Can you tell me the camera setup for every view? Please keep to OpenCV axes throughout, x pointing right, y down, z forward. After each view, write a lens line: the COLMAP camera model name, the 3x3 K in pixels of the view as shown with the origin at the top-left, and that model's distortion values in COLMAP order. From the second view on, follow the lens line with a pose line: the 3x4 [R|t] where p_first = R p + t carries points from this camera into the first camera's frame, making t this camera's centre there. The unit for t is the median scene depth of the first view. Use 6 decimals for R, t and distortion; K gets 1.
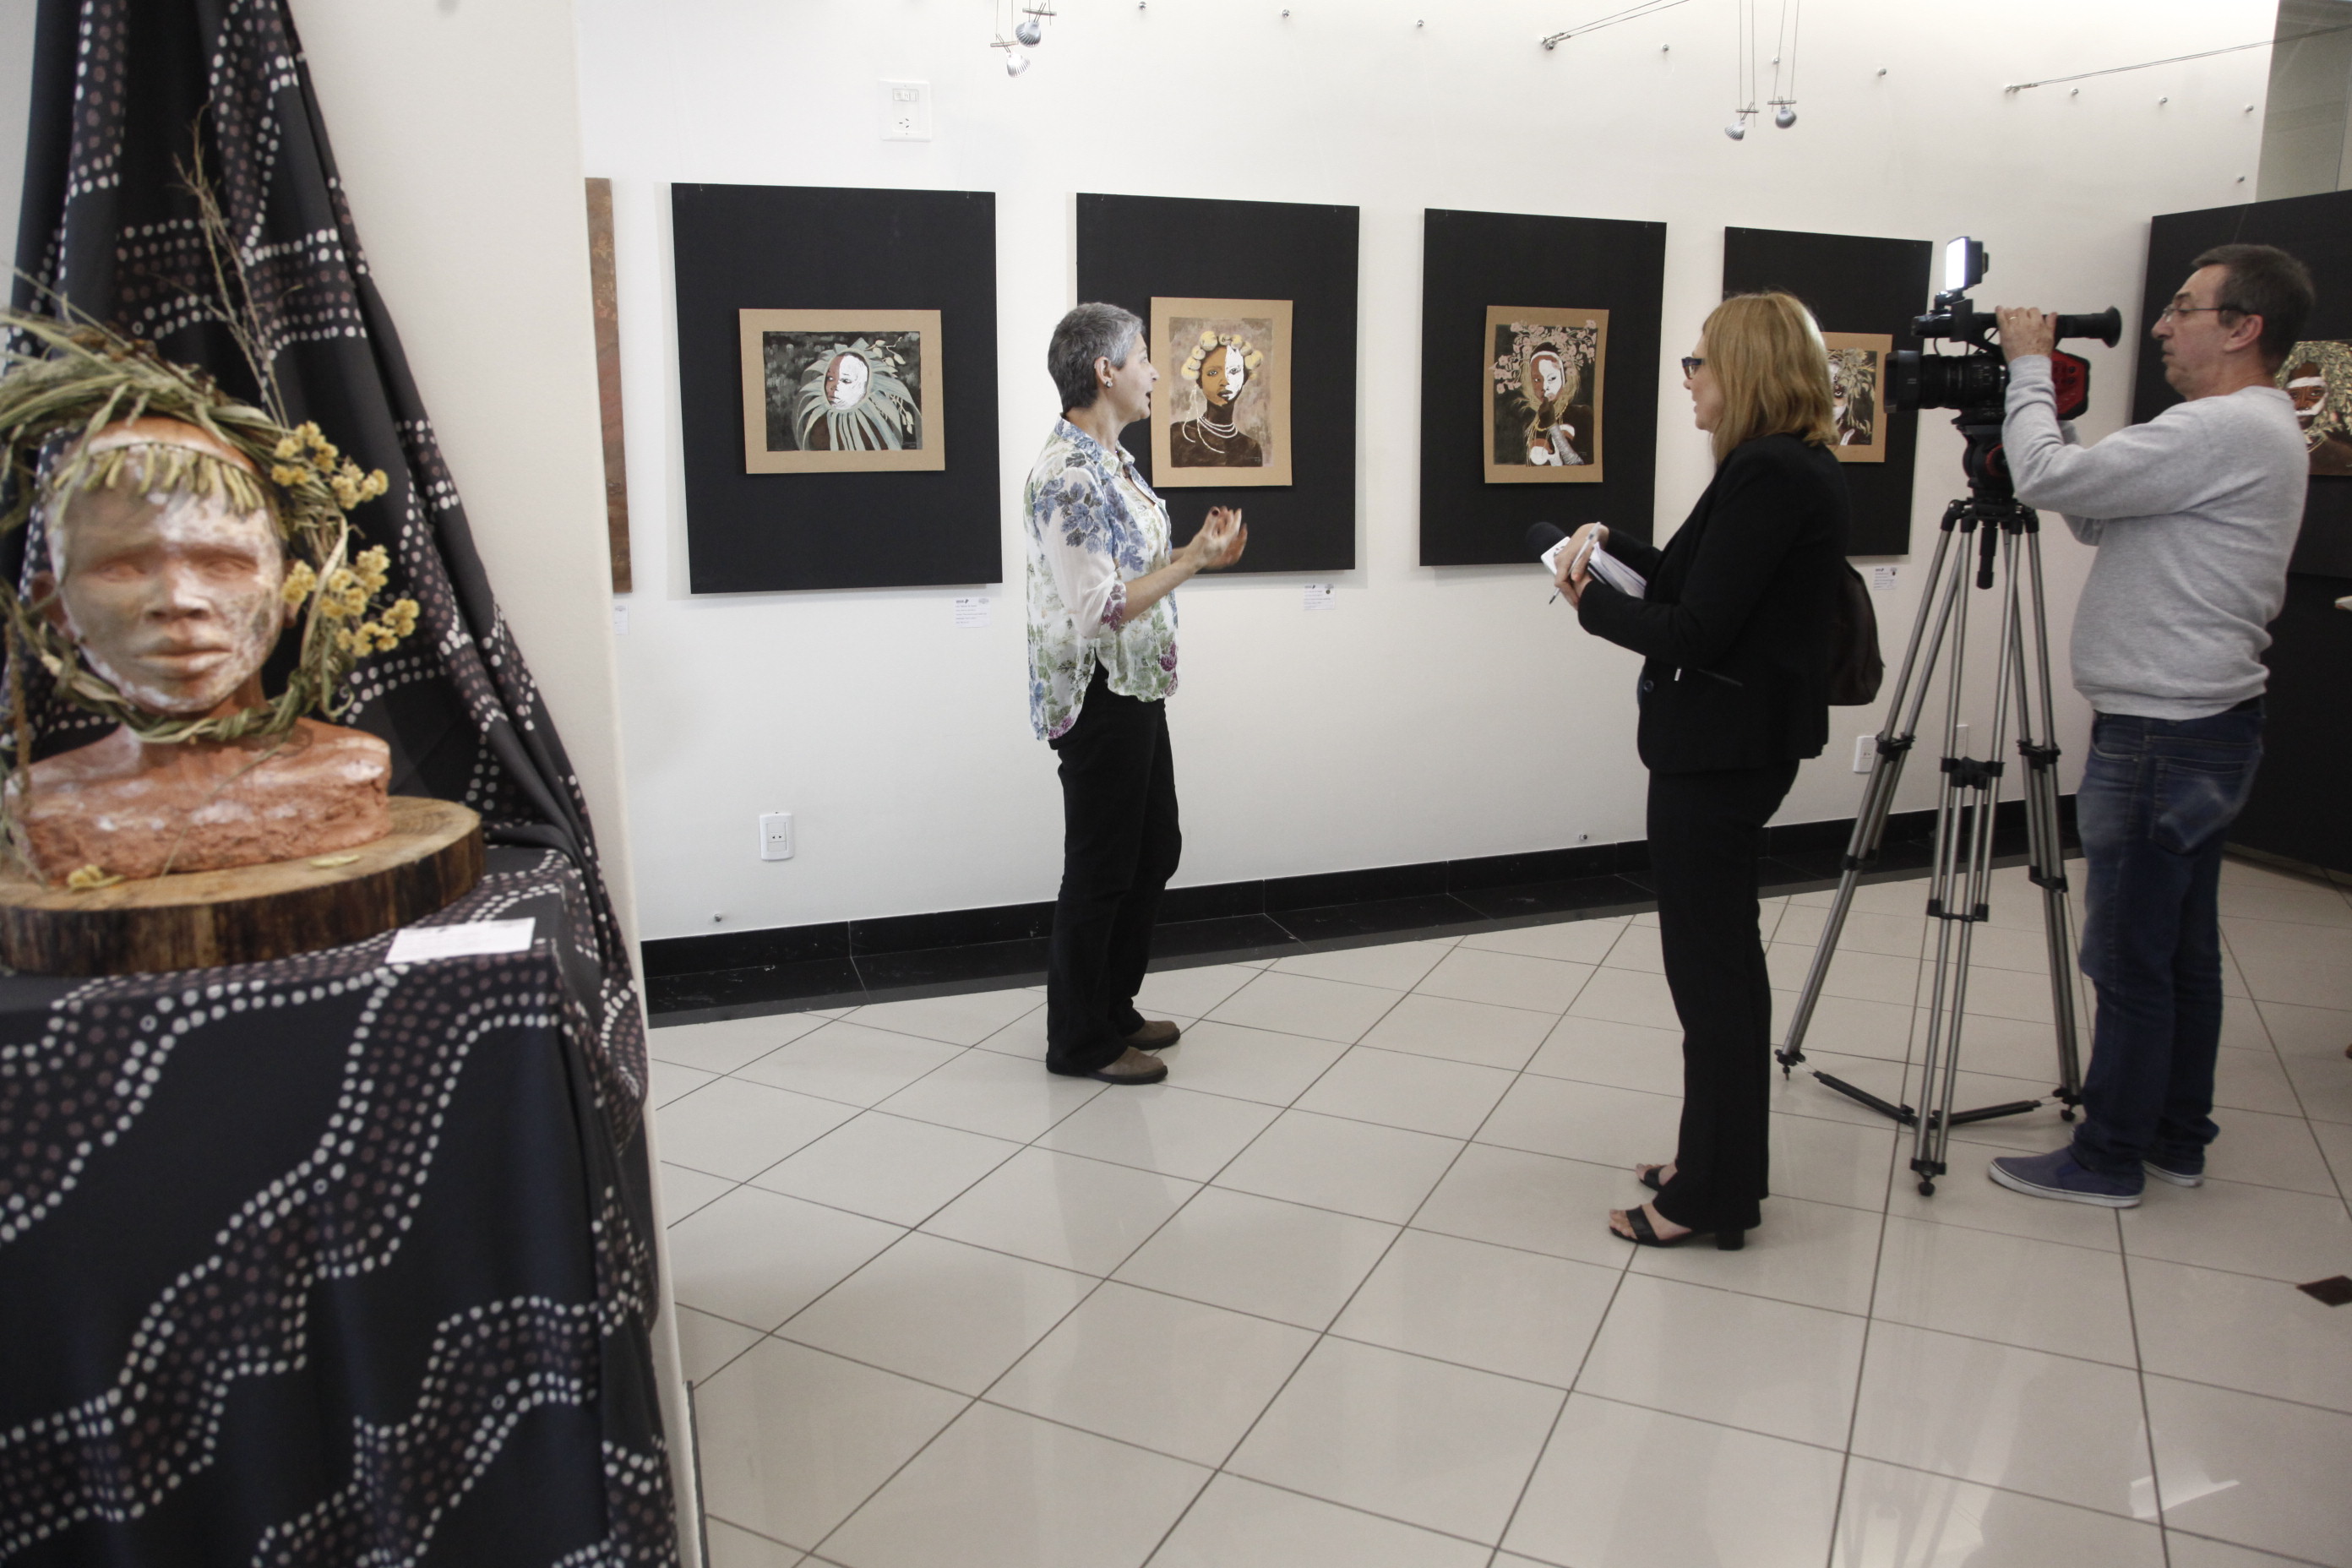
lens RADIAL K [[1642.2, 0, 1176.0], [0, 1642.2, 784.0], [0, 0, 1]] dist [-0.121702, 0.083414]
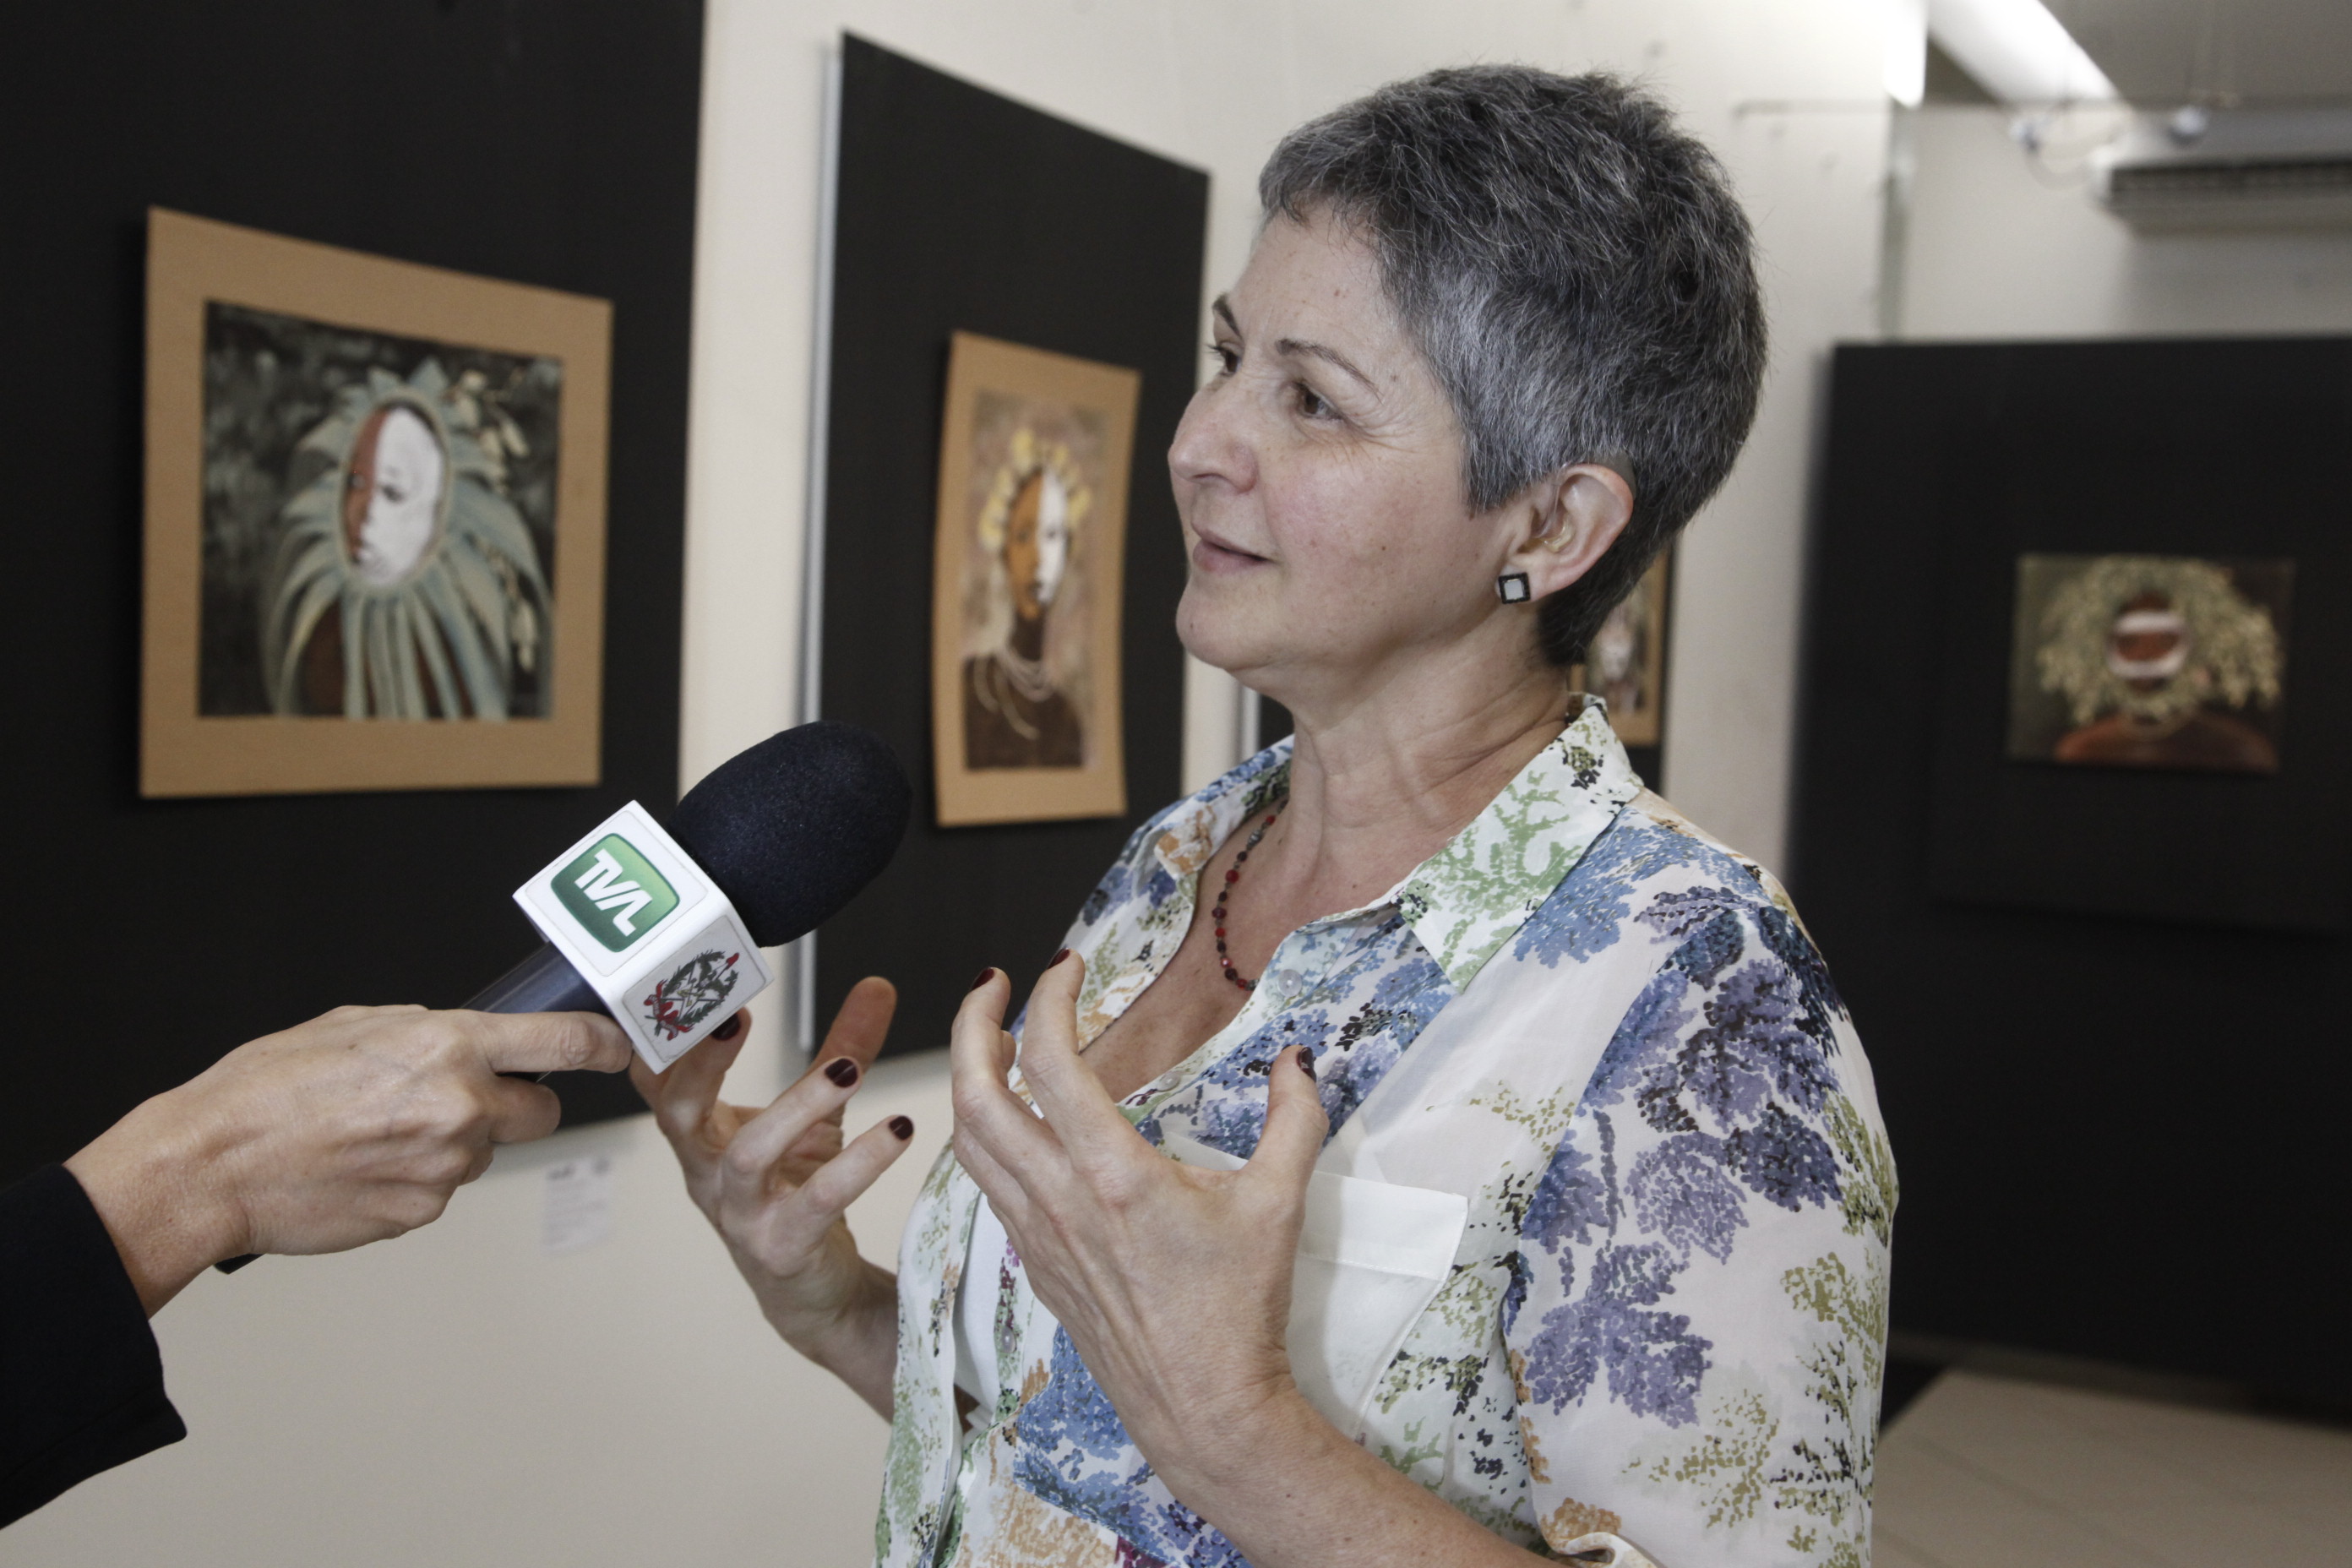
lens RADIAL K [[2956.9, 0, 1179.9], [0, 2956.9, 807.5], [0, 0, 1]] dist [0.041185, 0.049918]
pose [[0.694352, -0.006254, 0.719608, -0.504830], [0.115348, 0.988001, -0.102712, -0.116510], [-0.710331, 0.154324, 0.686741, 0.524955]]
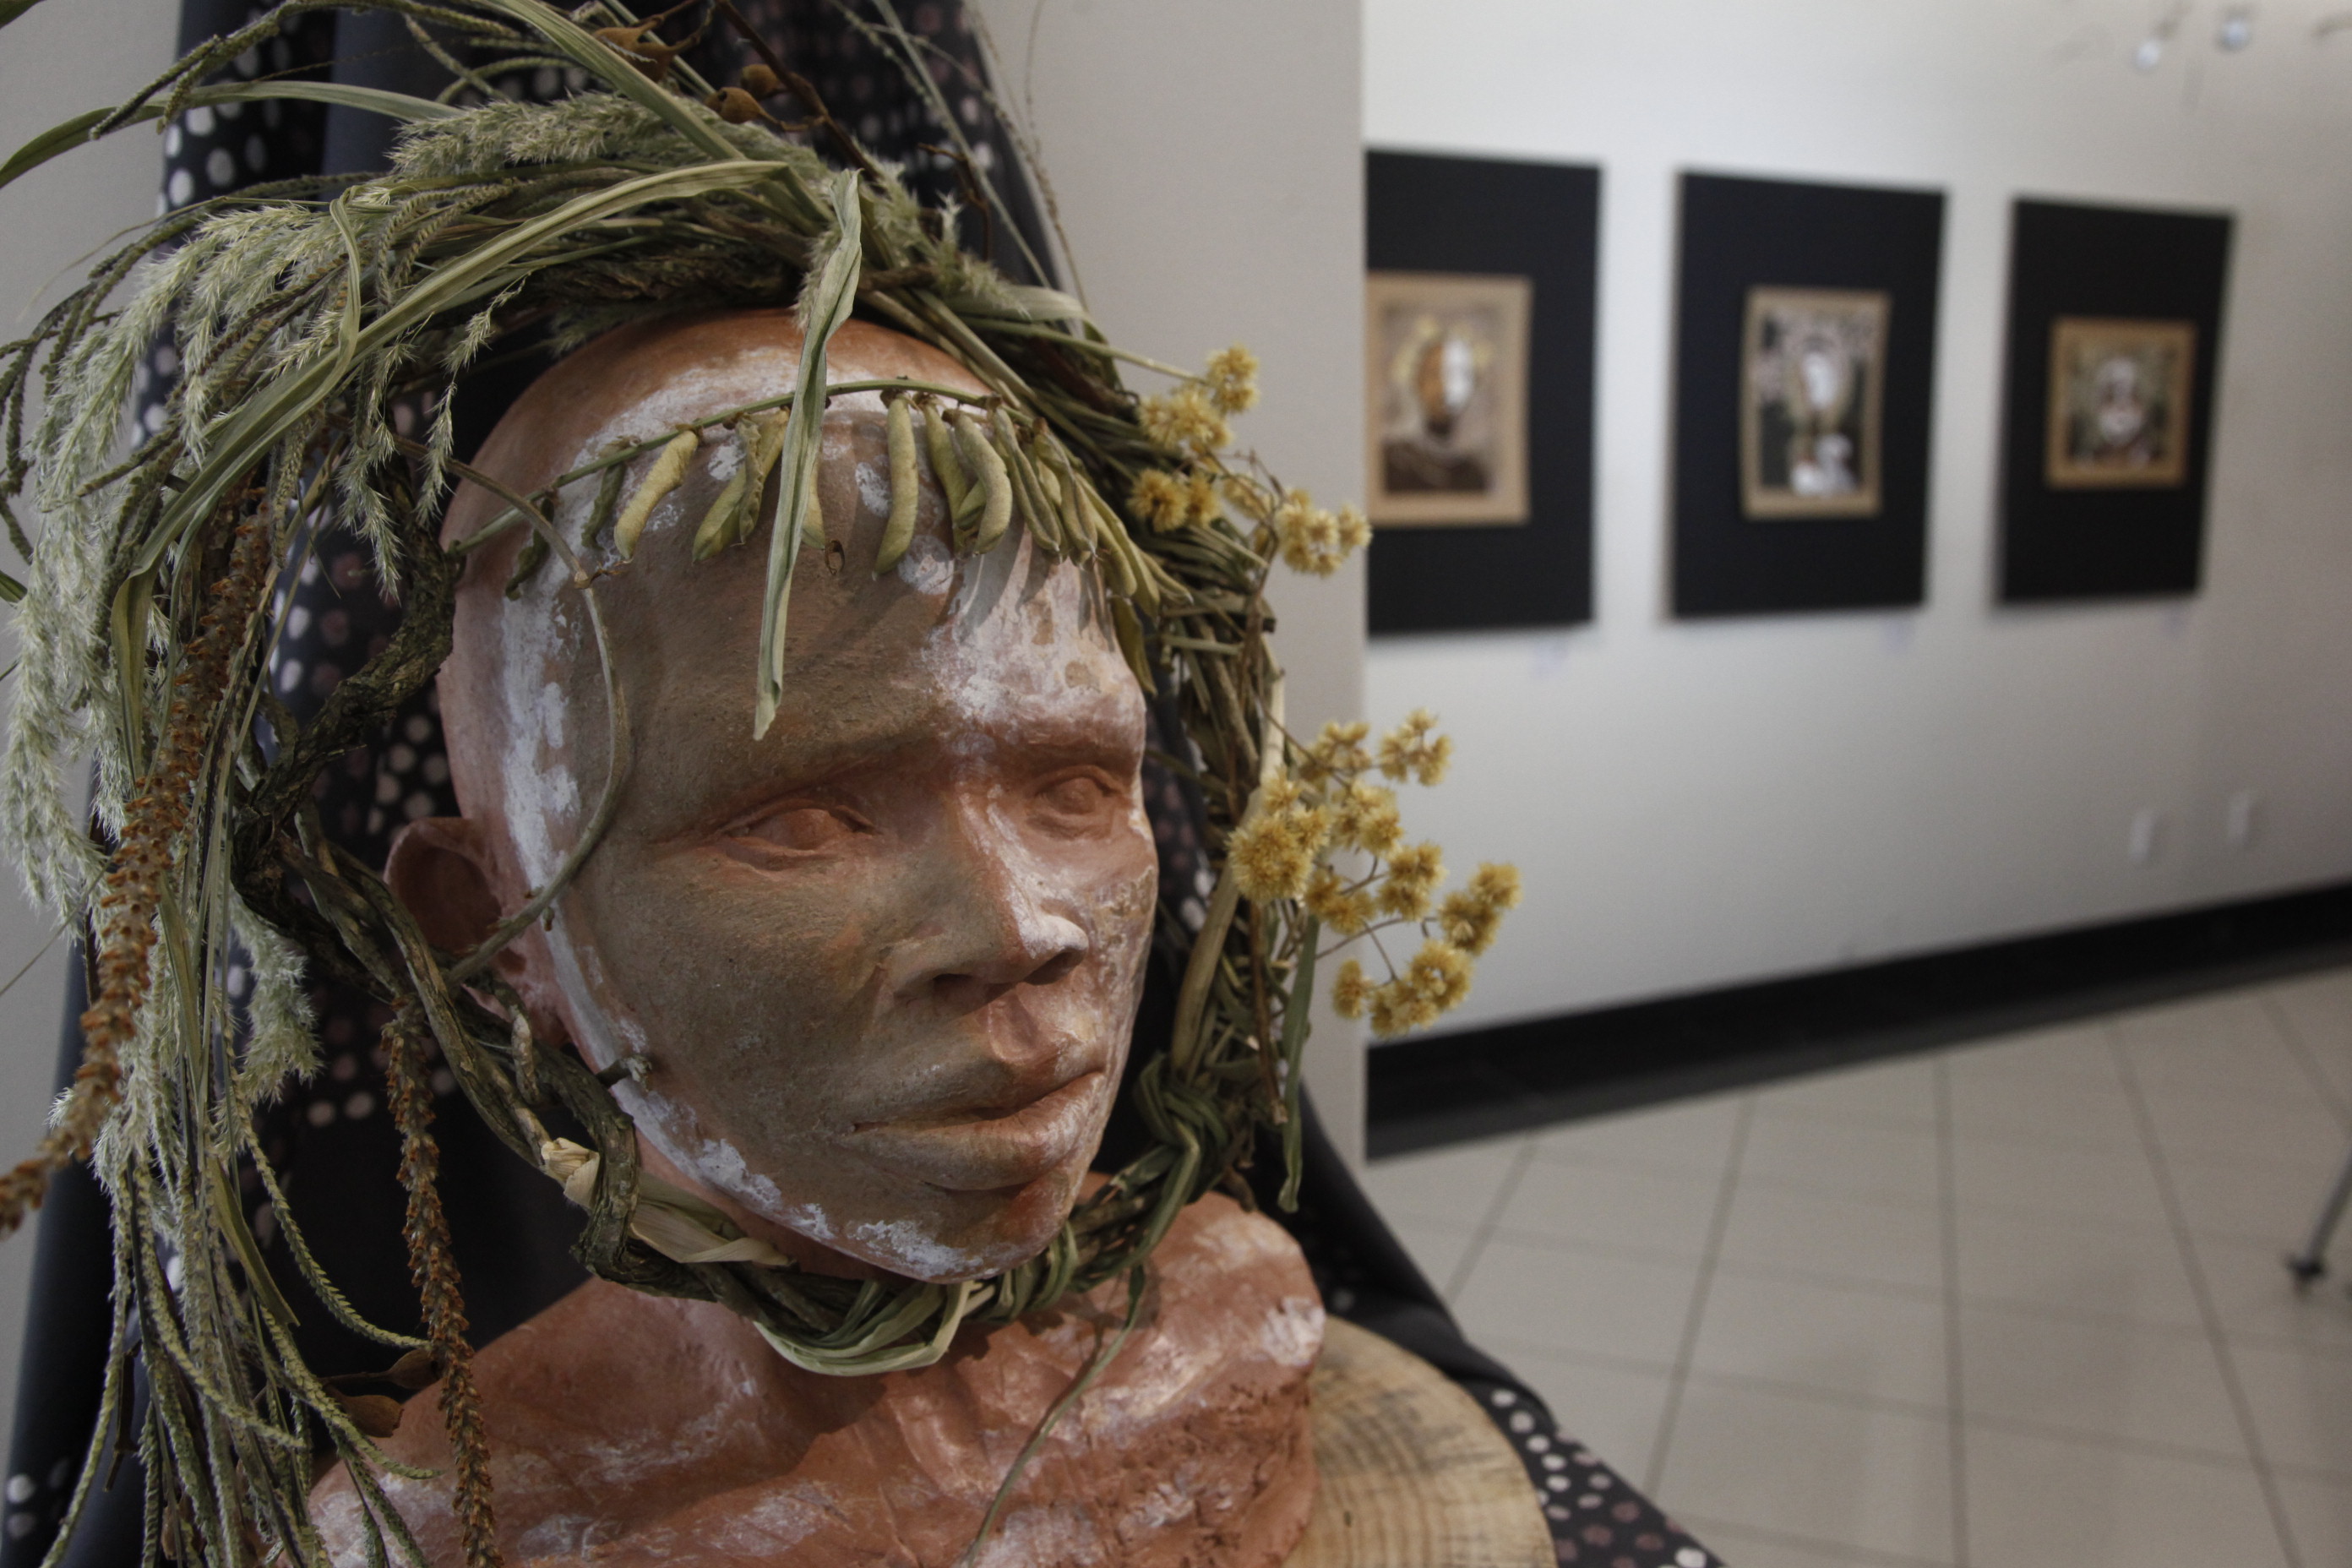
lens RADIAL K [[1770.4, 0, 1176.0], [0, 1770.4, 784.0], [0, 0, 1]] dist [-0.072389, 0.000620]
pose [[0.996375, -0.022831, 0.081945, -0.184664], [0.025418, 0.999206, -0.030666, -0.038762], [-0.081179, 0.032638, 0.996165, 0.199141]]
